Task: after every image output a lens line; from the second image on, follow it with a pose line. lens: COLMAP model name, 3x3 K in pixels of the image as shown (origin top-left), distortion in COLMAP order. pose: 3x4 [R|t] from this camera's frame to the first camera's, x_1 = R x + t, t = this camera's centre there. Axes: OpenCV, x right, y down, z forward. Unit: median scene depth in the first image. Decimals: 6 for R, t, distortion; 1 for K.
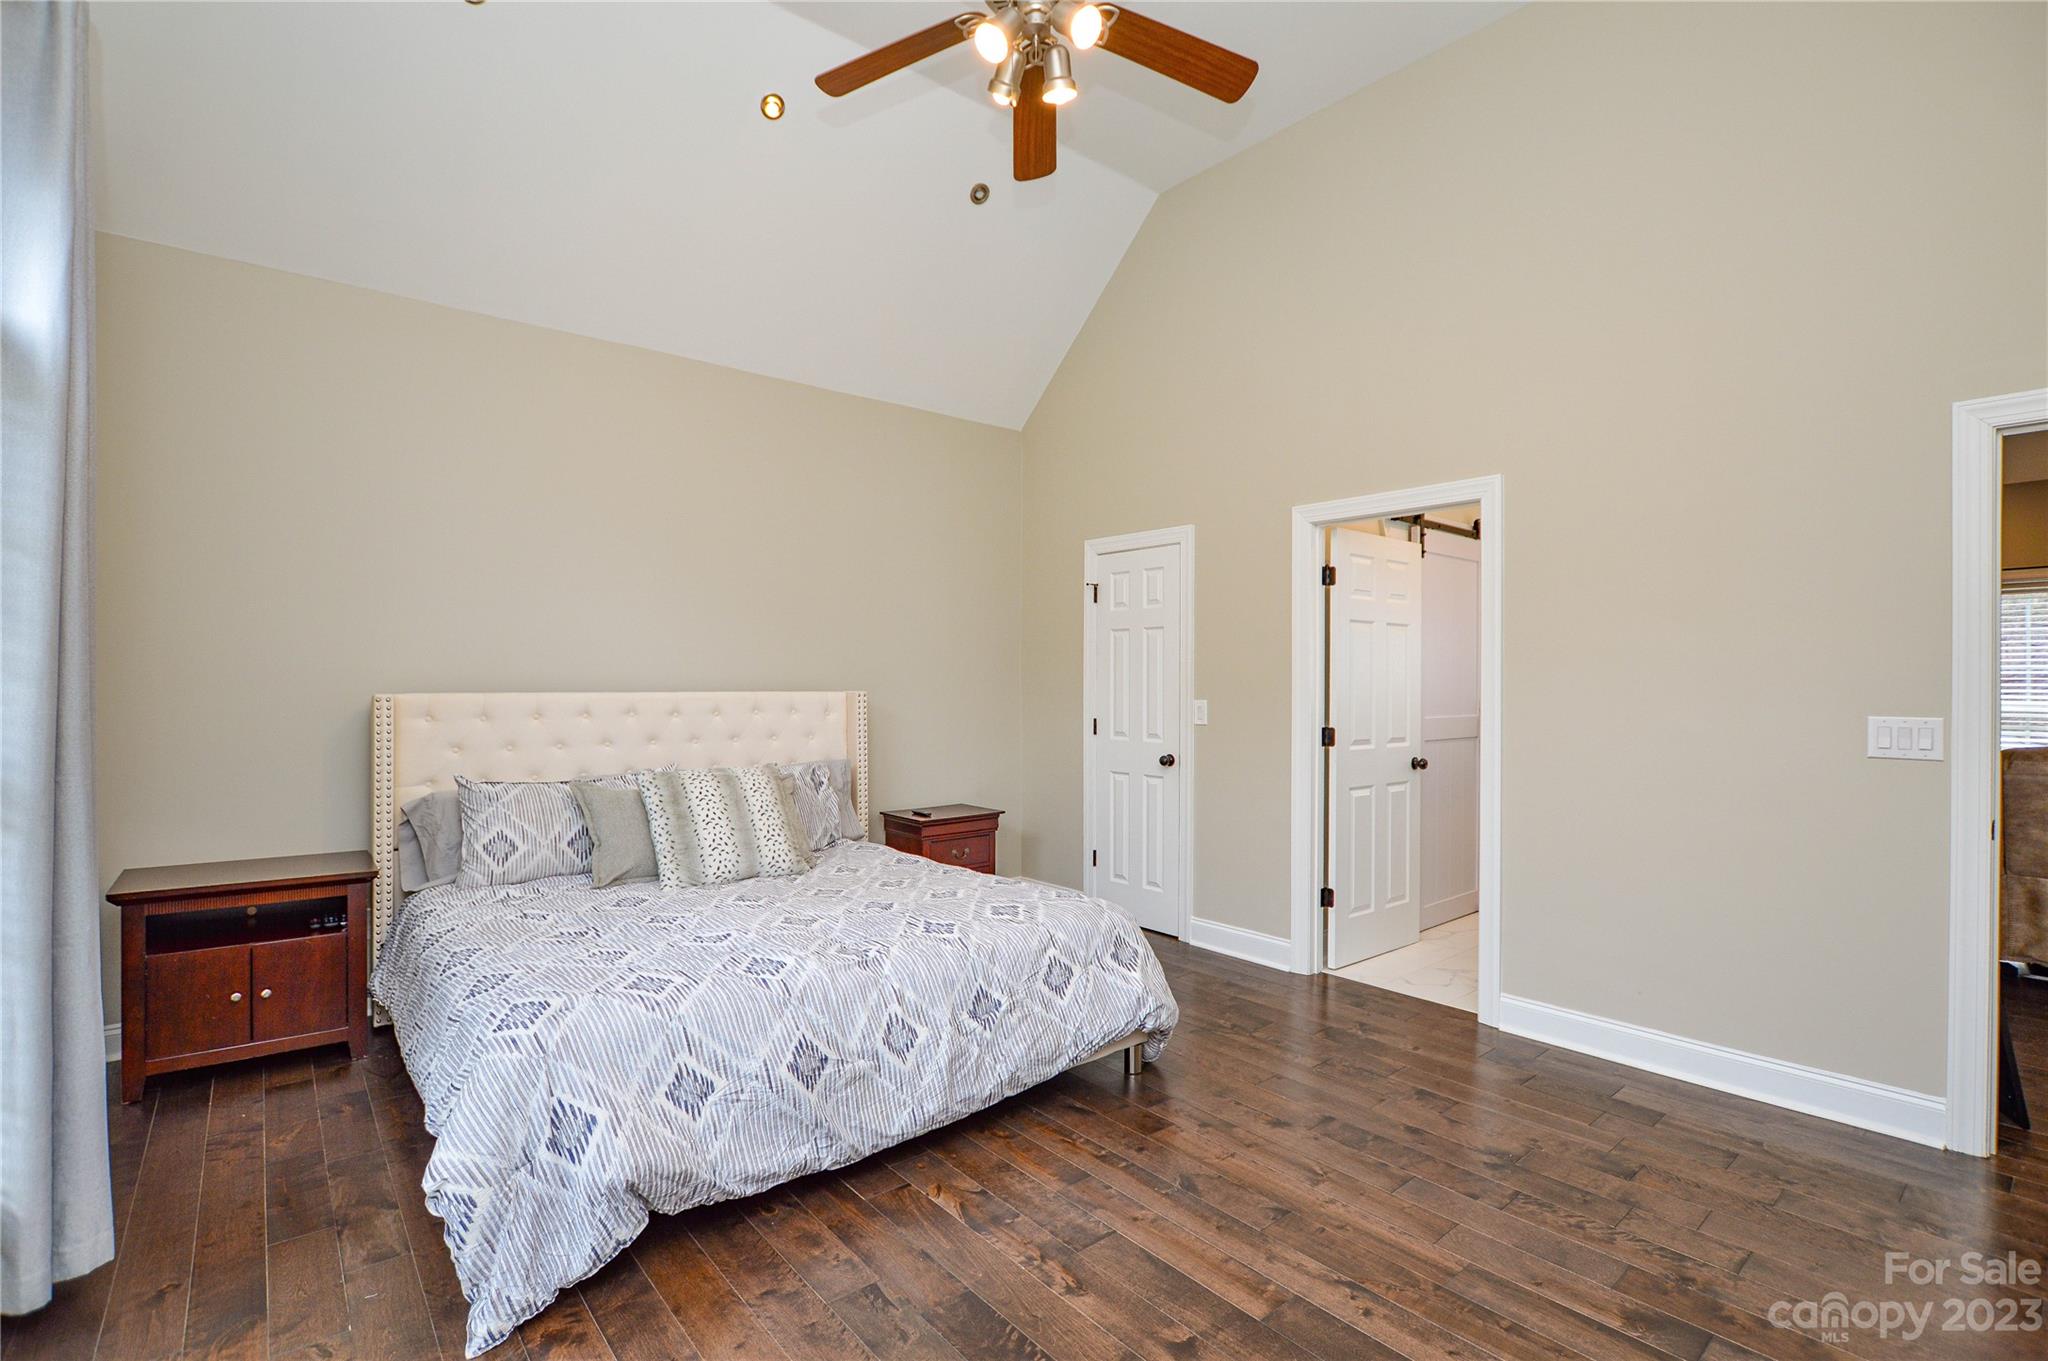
lens RADIAL K [[930.9, 0, 1020.1], [0, 930.9, 679.1], [0, 0, 1]] dist [-0.028921, 0.001559]
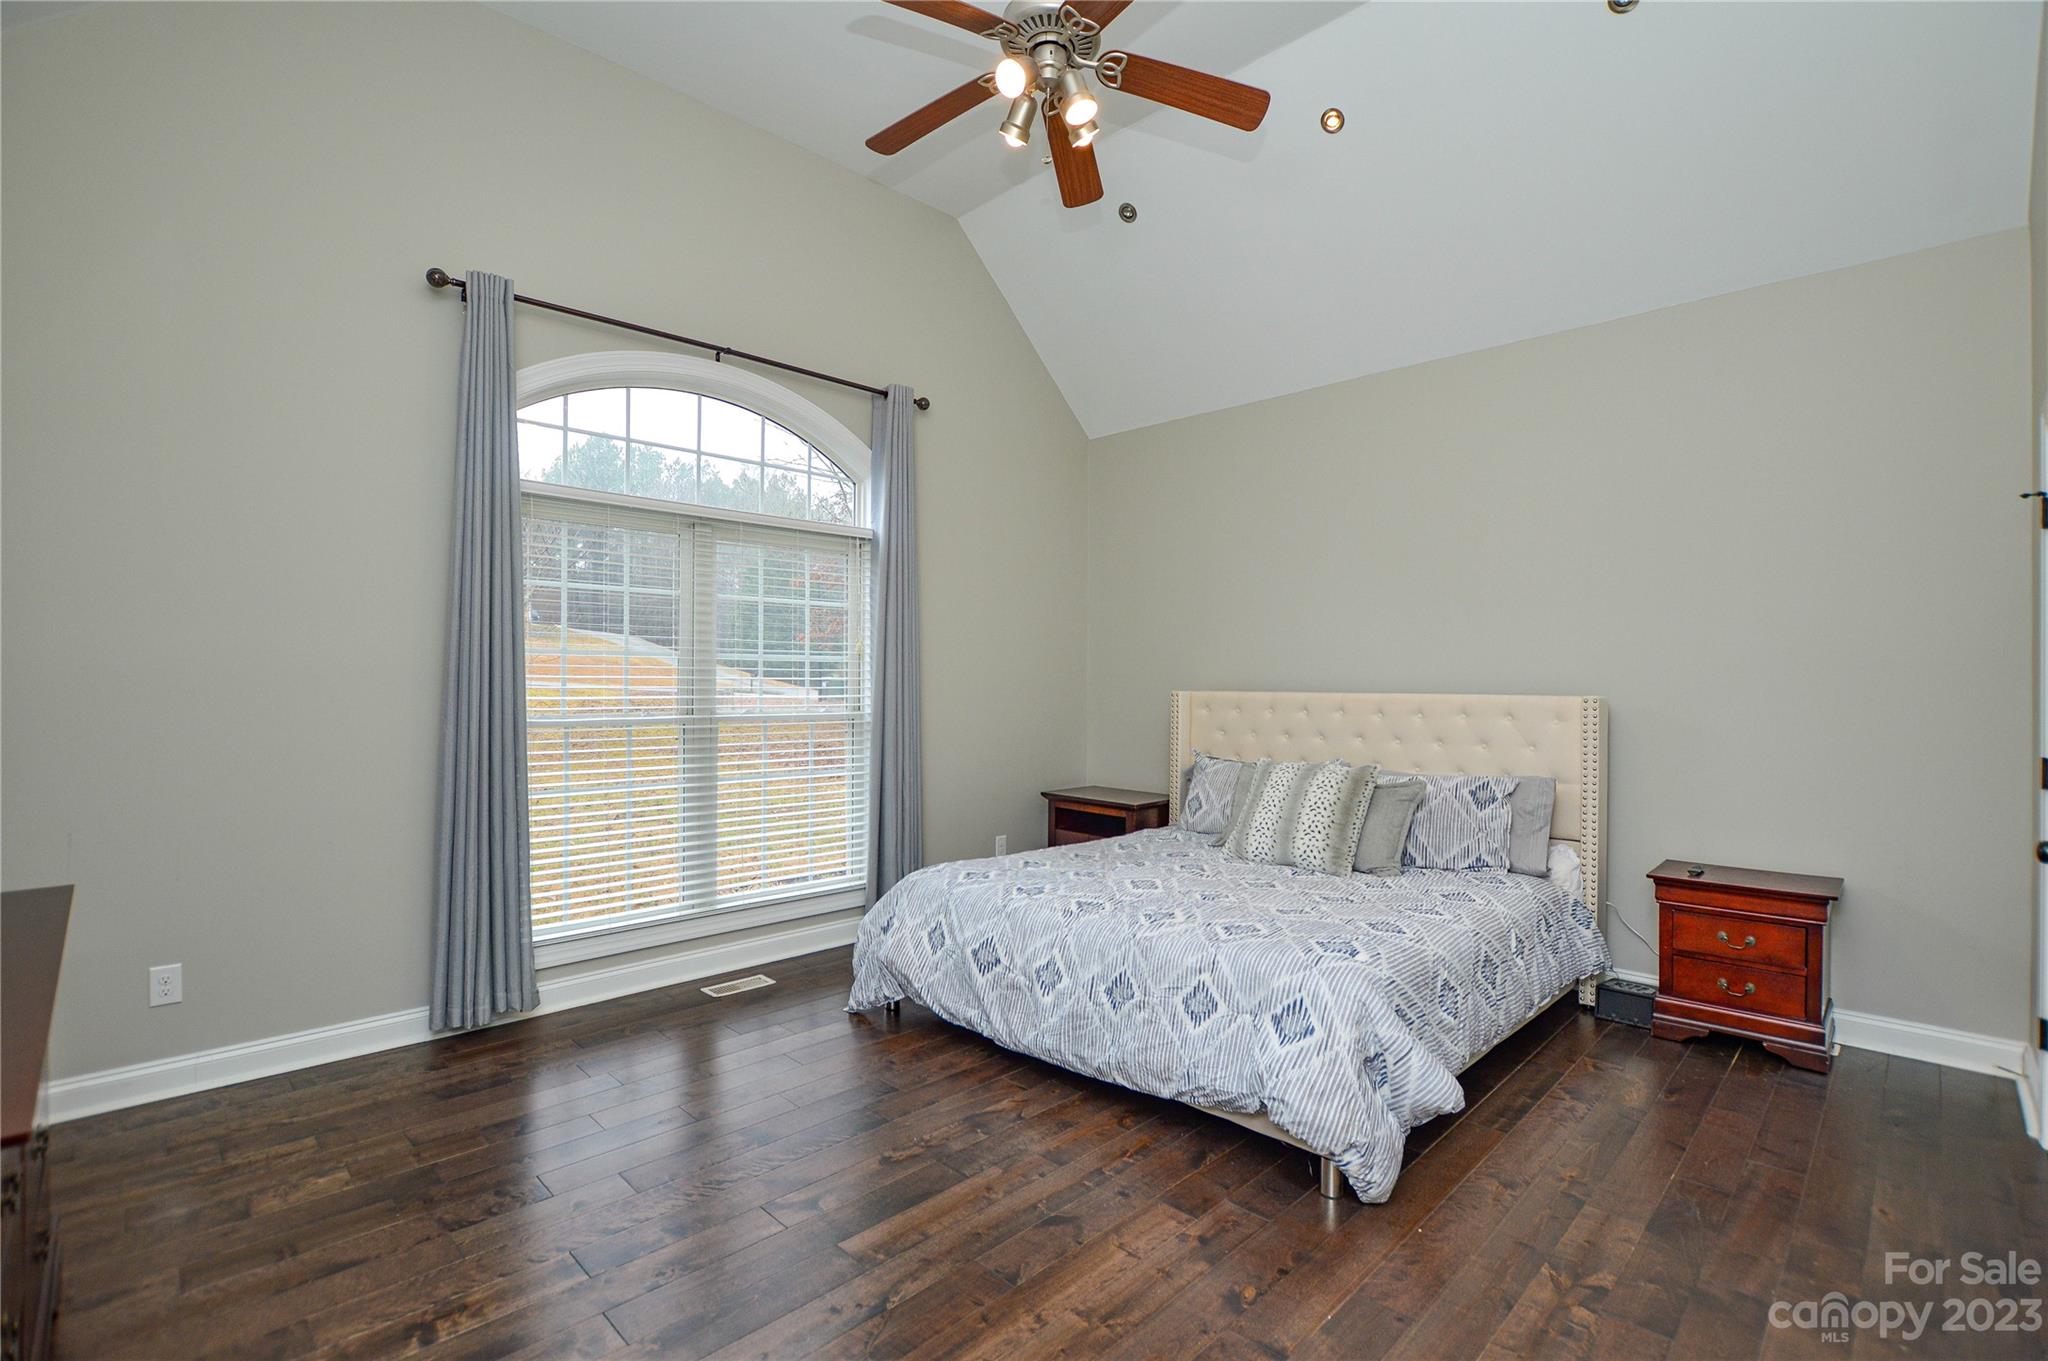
lens RADIAL K [[930.9, 0, 1020.1], [0, 930.9, 679.1], [0, 0, 1]] dist [-0.028921, 0.001559]
pose [[0.098535, -0.002016, -0.995132, 0.945677], [-0.000185, 0.999998, -0.002044, 0.001023], [0.995134, 0.000386, 0.098534, 0.739421]]
